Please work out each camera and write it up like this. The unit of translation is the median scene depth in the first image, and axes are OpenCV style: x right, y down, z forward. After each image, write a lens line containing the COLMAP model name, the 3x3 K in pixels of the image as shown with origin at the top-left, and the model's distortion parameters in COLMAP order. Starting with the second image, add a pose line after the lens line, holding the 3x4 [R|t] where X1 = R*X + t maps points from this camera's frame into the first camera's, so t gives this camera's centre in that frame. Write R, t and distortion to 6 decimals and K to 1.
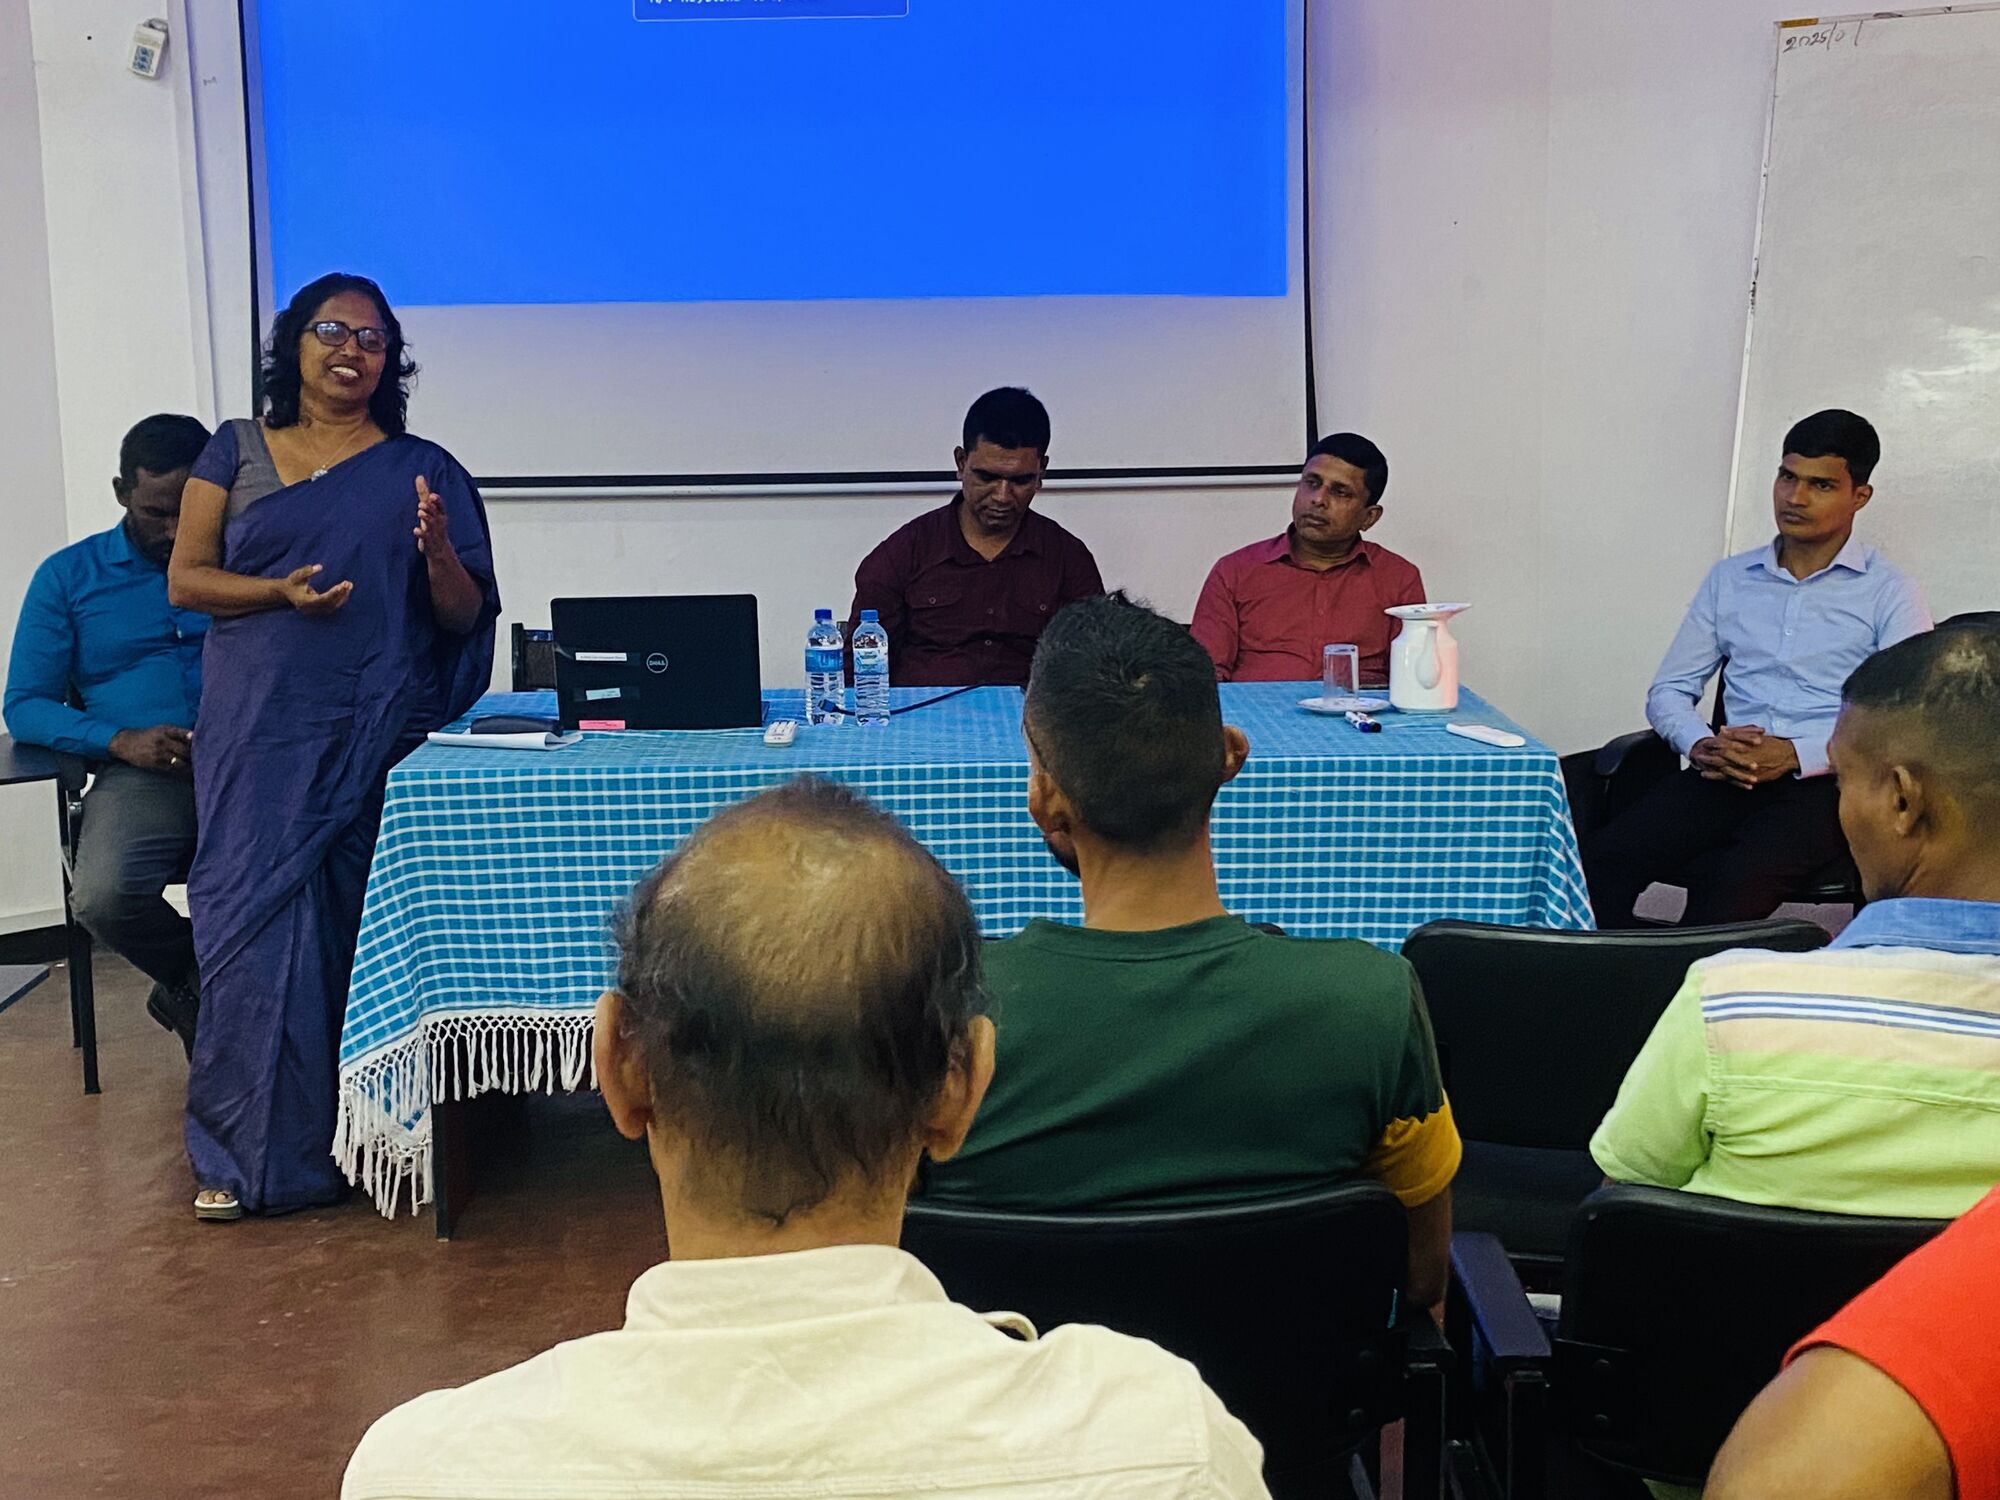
lens RADIAL K [[2768.5, 0, 951.0], [0, 2768.5, 744.6], [0, 0, 1]] dist [0.330087, -1.519623]
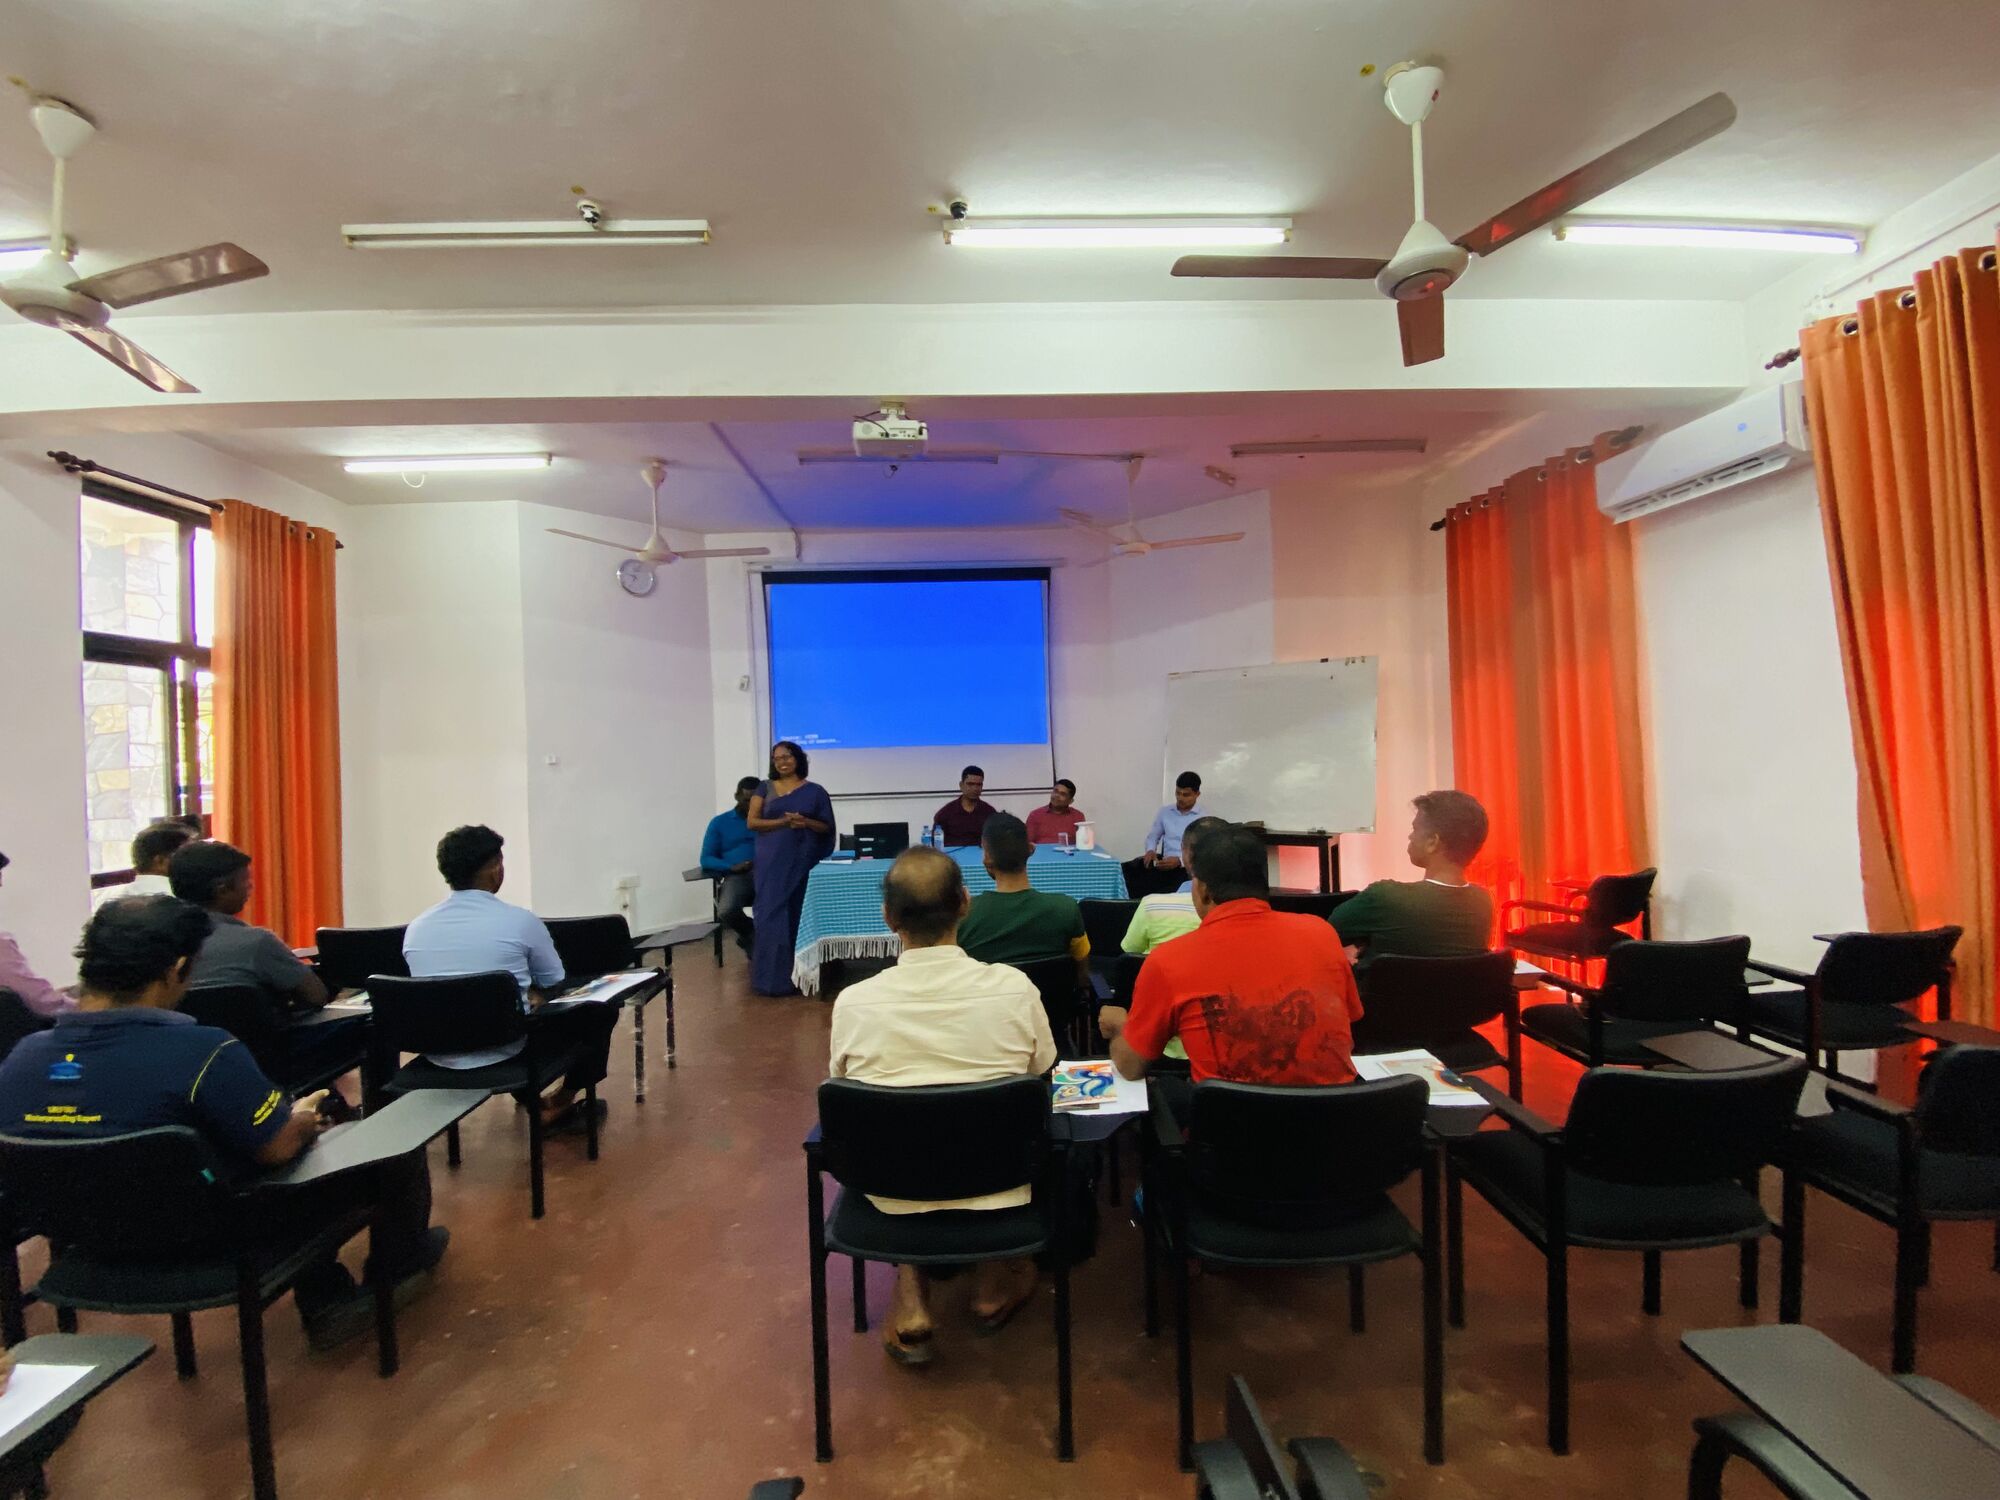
lens RADIAL K [[813.0, 0, 1004.3], [0, 813.0, 748.6], [0, 0, 1]] dist [0.024047, -0.023951]
pose [[0.997955, -0.010987, 0.062962, -0.008965], [0.020647, 0.987717, -0.154886, 0.021095], [-0.060487, 0.155869, 0.985924, -0.104111]]
